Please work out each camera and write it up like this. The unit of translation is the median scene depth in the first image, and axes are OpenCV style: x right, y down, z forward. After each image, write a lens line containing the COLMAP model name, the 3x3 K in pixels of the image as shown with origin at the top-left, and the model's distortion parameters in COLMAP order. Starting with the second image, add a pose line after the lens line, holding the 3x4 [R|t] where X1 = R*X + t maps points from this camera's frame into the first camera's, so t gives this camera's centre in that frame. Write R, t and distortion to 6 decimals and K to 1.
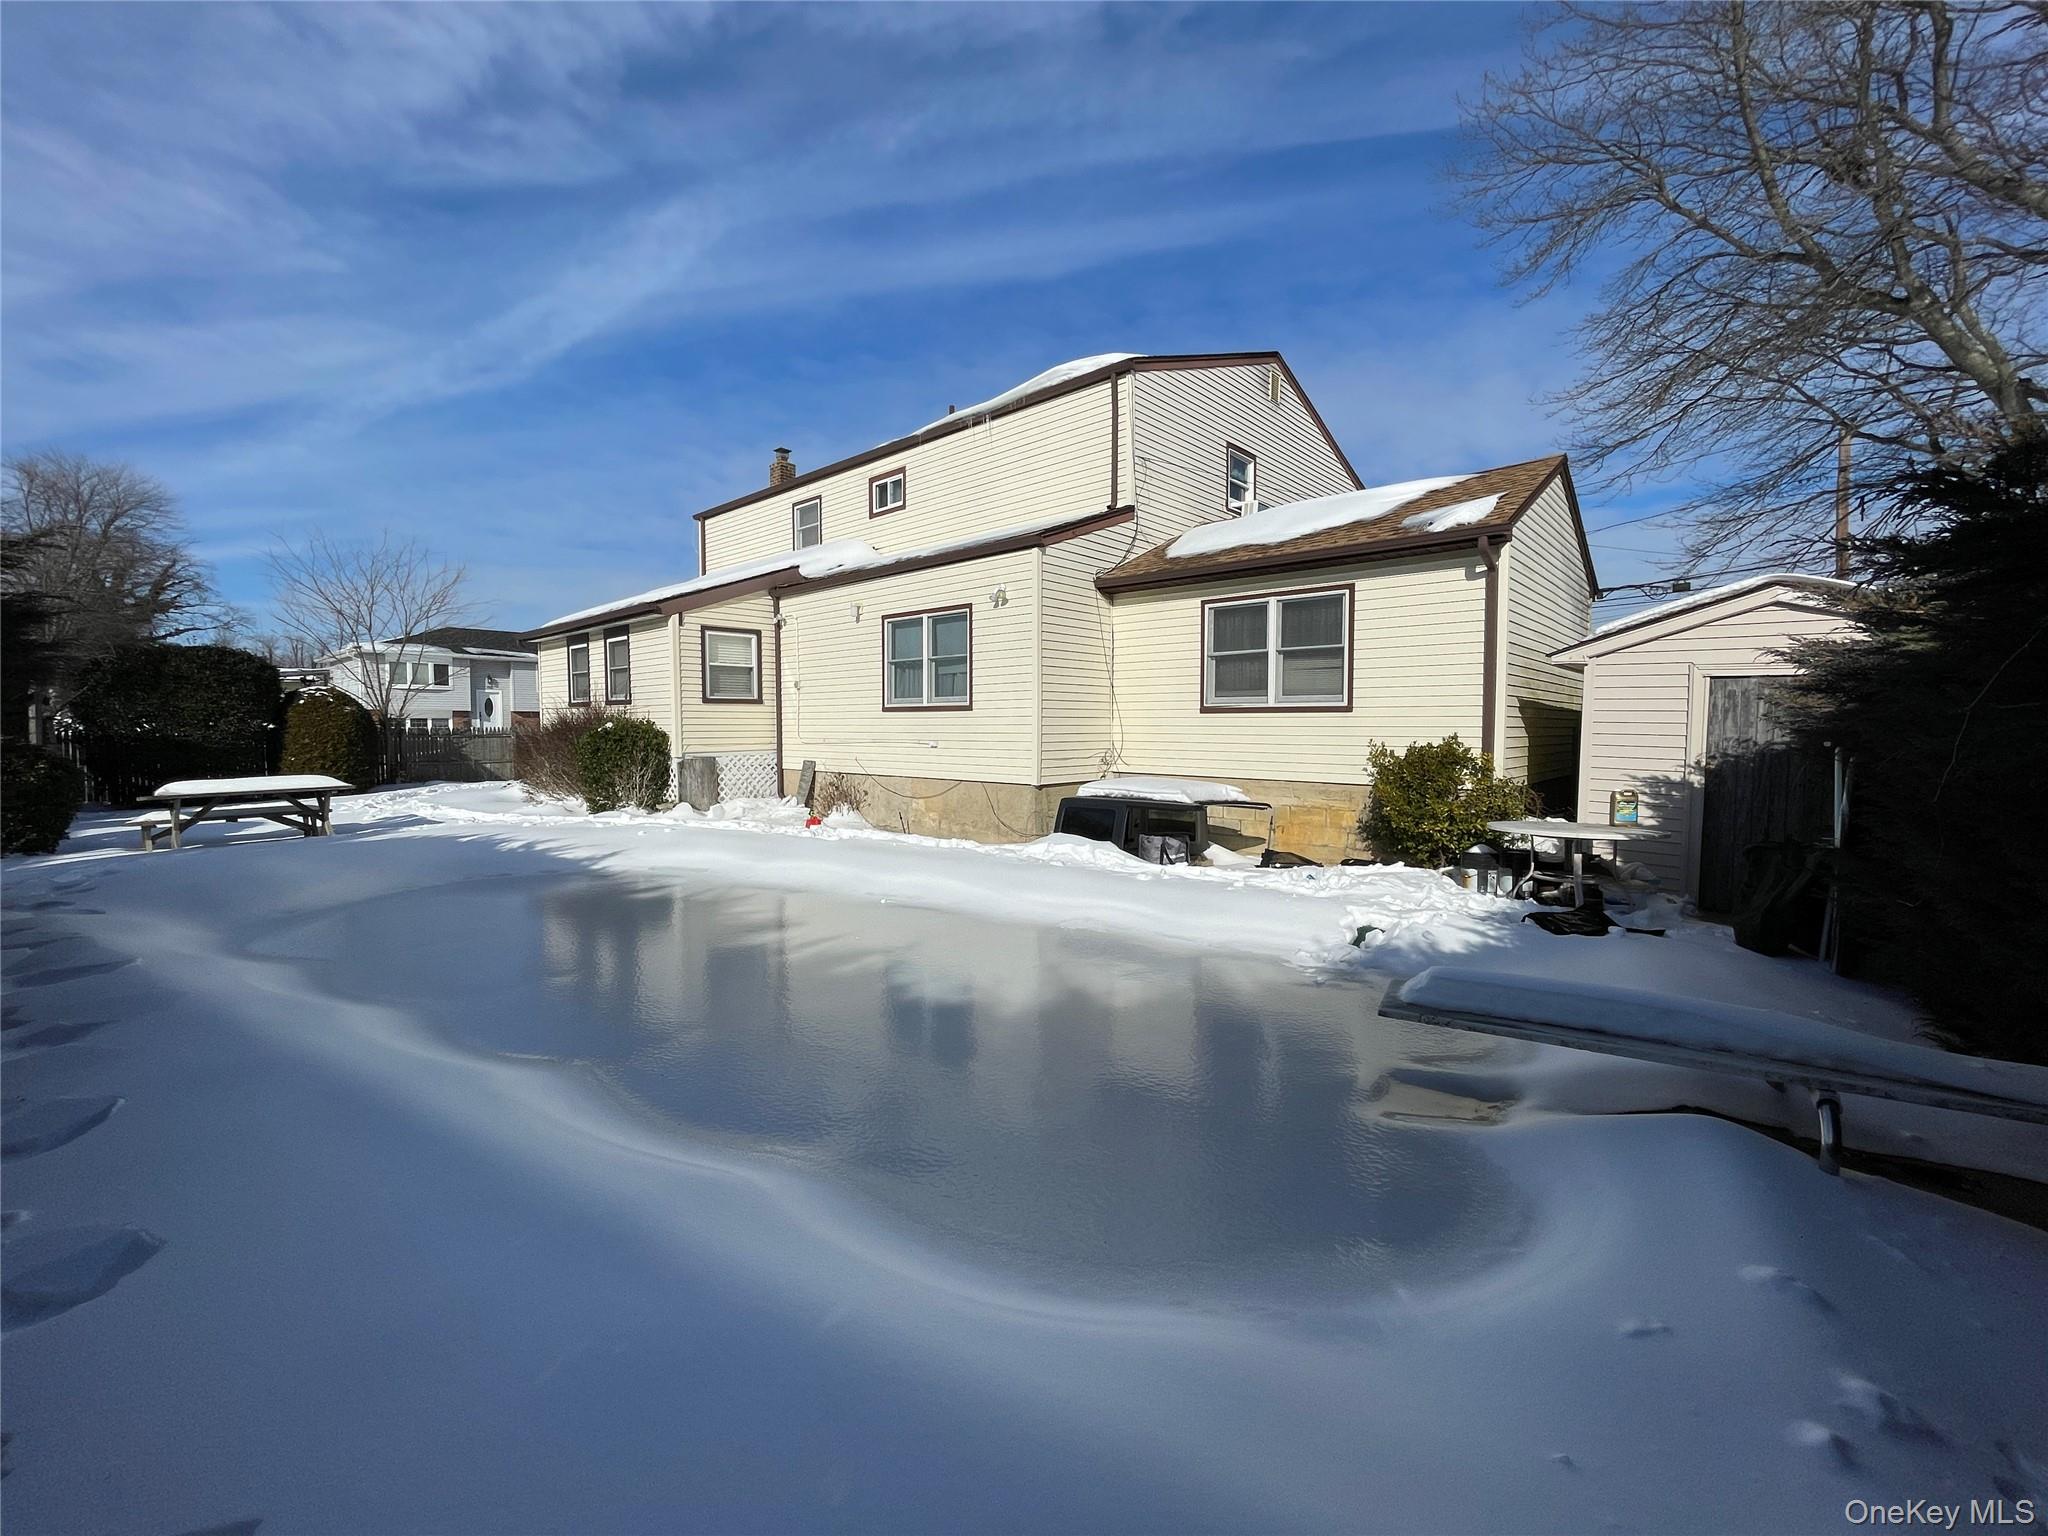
lens RADIAL K [[828.1, 0, 1024.0], [0, 828.1, 768.0], [0, 0, 1]] dist [-0.001725, -0.000593]
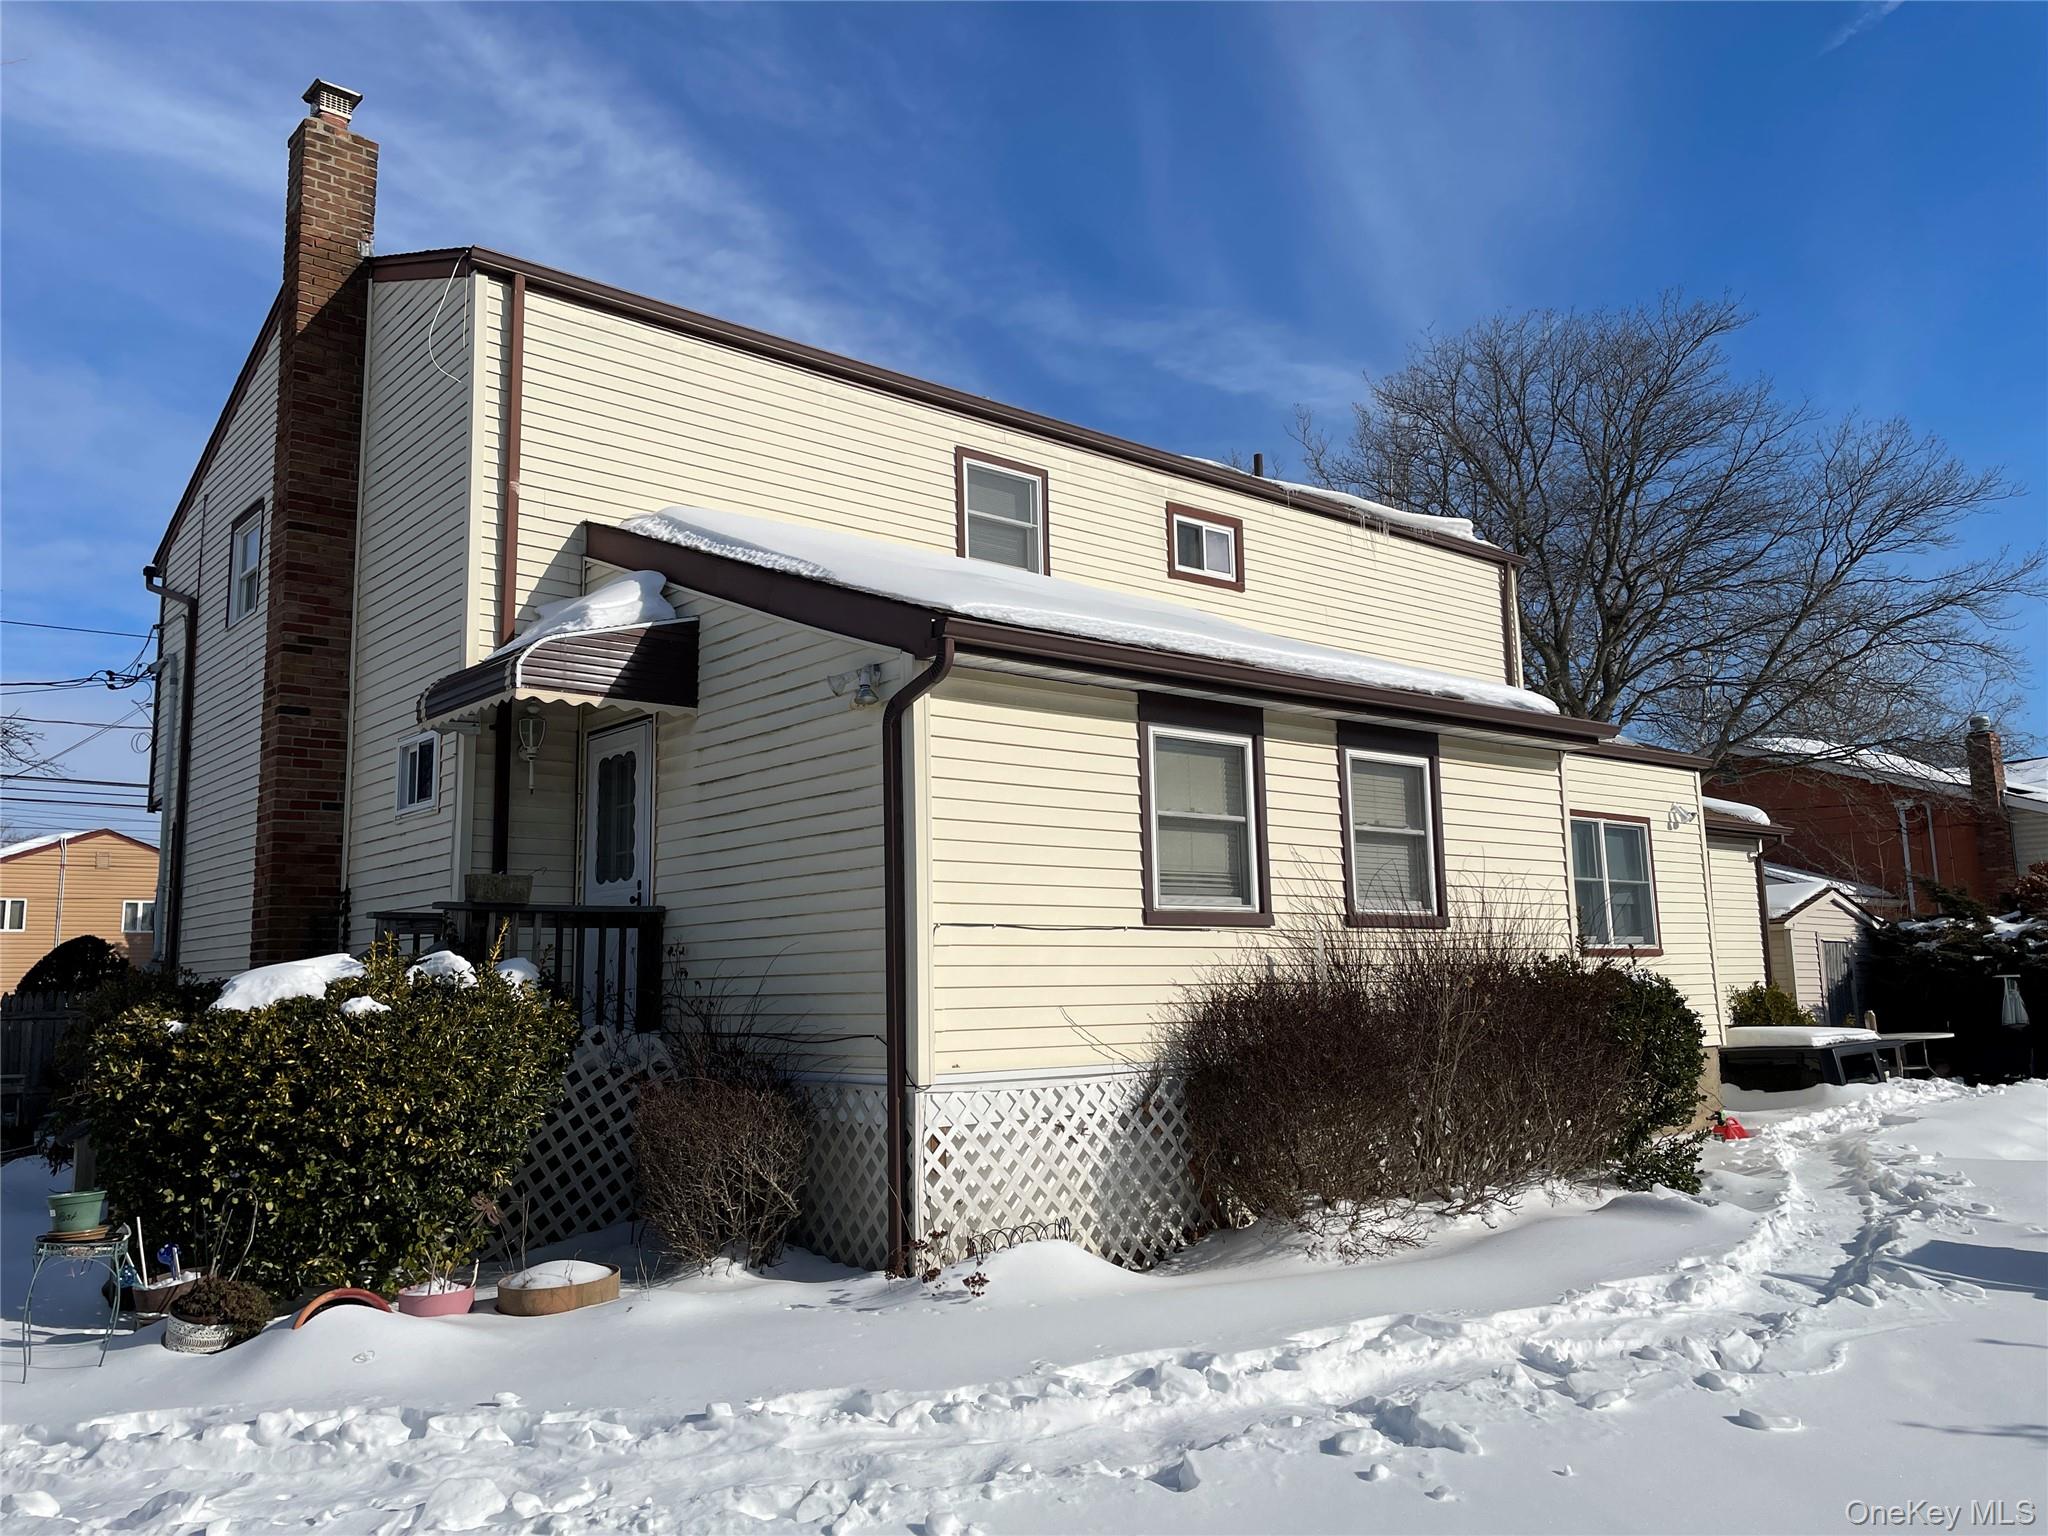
lens RADIAL K [[1533.9, 0, 1028.9], [0, 1533.9, 762.7], [0, 0, 1]] dist [0.099862, -0.125100]
pose [[0.132390, 0.138620, 0.981457, -1.219165], [0.068758, 0.986503, -0.148607, -0.054969], [-0.988810, 0.087157, 0.121072, 1.066449]]
